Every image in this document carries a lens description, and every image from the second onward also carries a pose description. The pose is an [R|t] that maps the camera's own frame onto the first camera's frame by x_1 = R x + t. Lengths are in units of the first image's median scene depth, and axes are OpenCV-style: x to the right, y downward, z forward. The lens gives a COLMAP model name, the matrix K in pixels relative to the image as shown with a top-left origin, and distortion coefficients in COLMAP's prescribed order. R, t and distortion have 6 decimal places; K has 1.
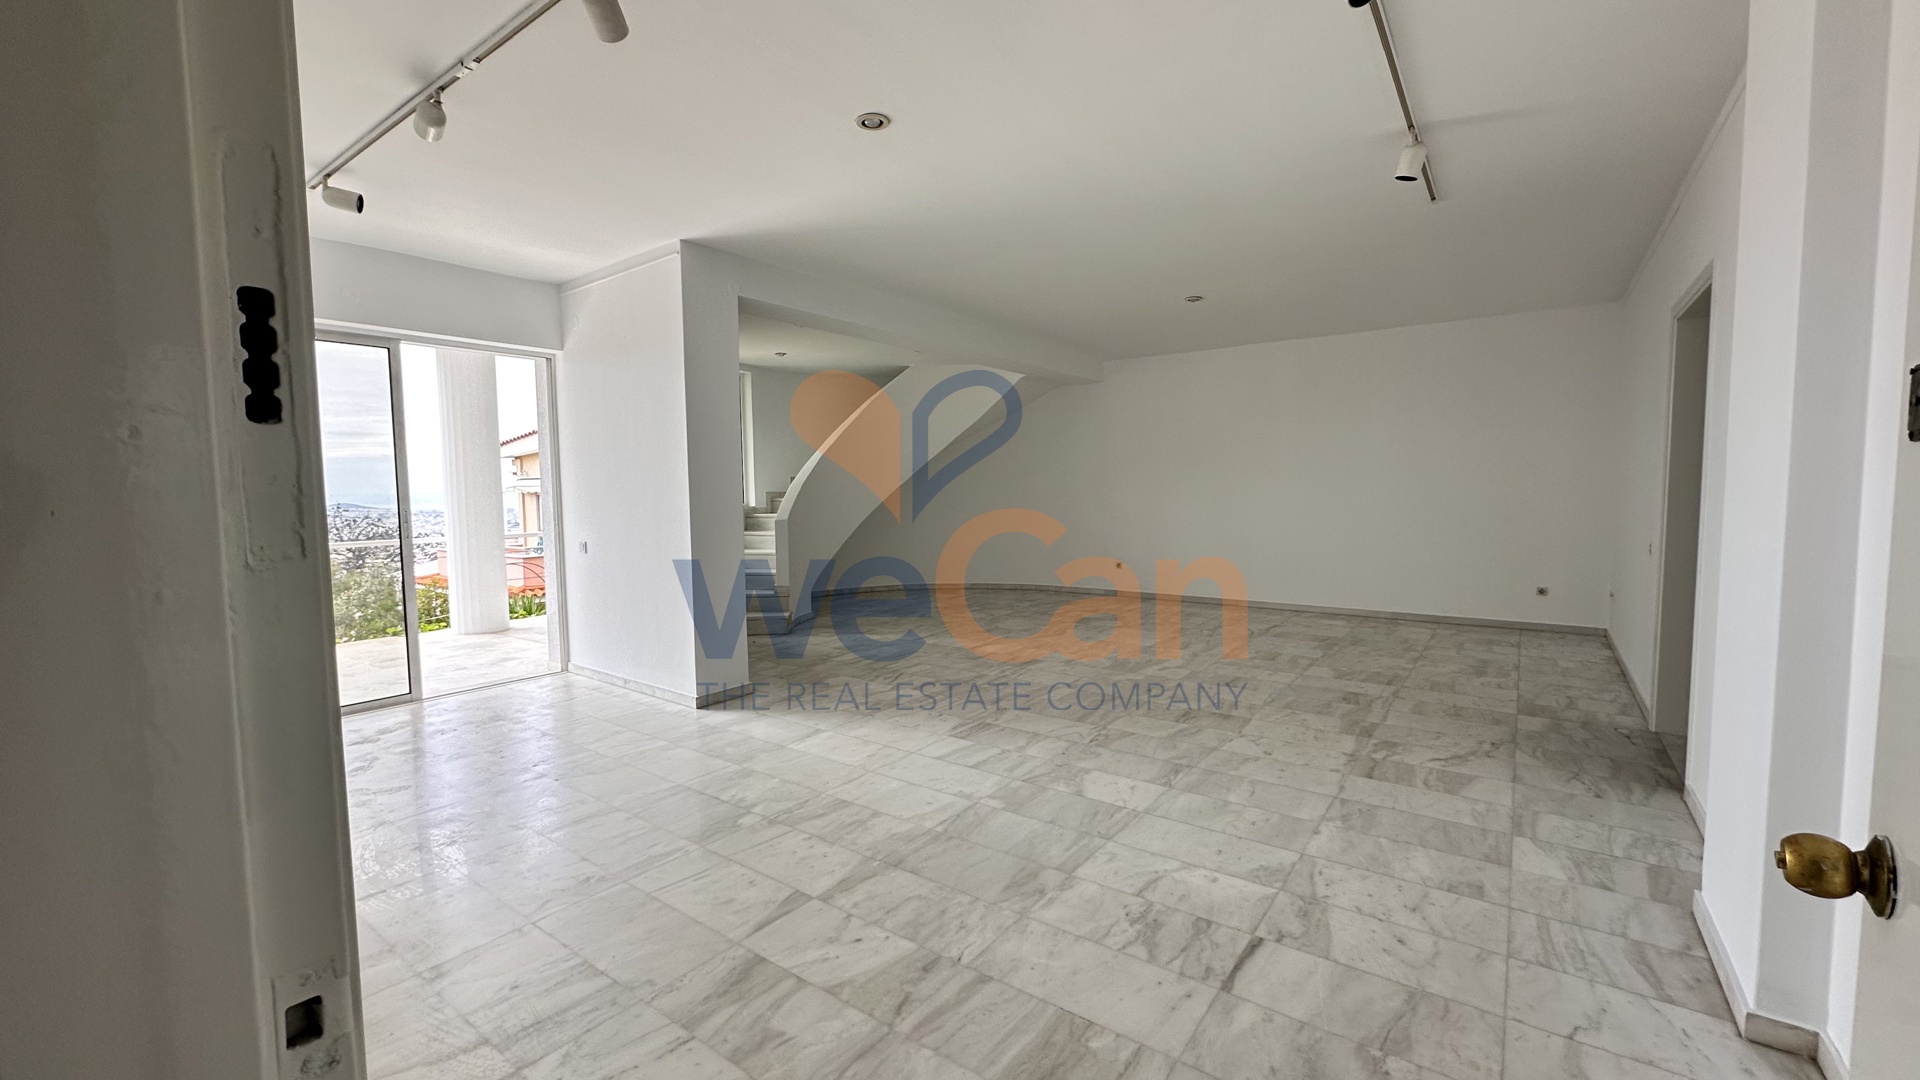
lens RADIAL K [[766.0, 0, 962.1], [0, 766.0, 542.0], [0, 0, 1]] dist [-0.000817, 0.000994]
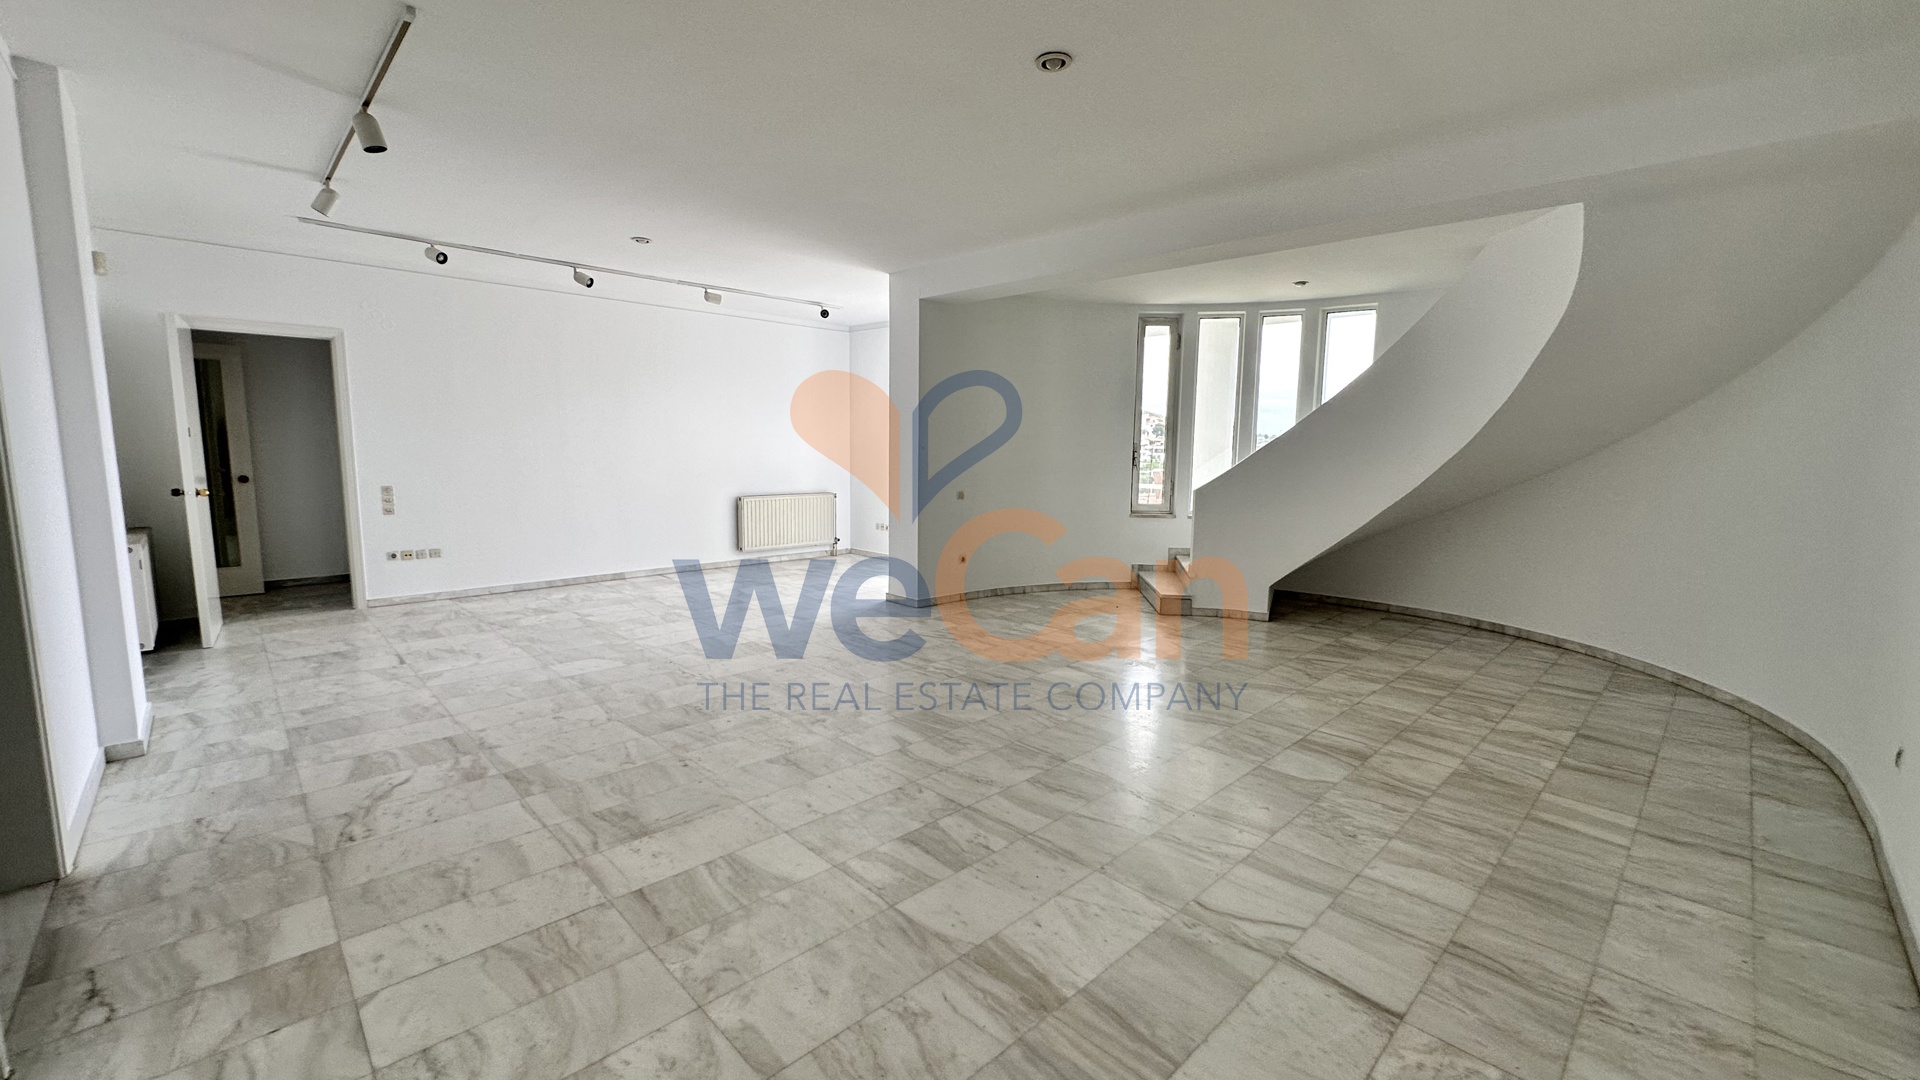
lens RADIAL K [[766.0, 0, 962.6], [0, 766.0, 540.2], [0, 0, 1]] dist [-0.000817, 0.000994]
pose [[-0.165043, 0.133129, -0.977260, 1.350491], [-0.084426, 0.985305, 0.148483, -0.160226], [0.982666, 0.107012, -0.151378, 1.760924]]
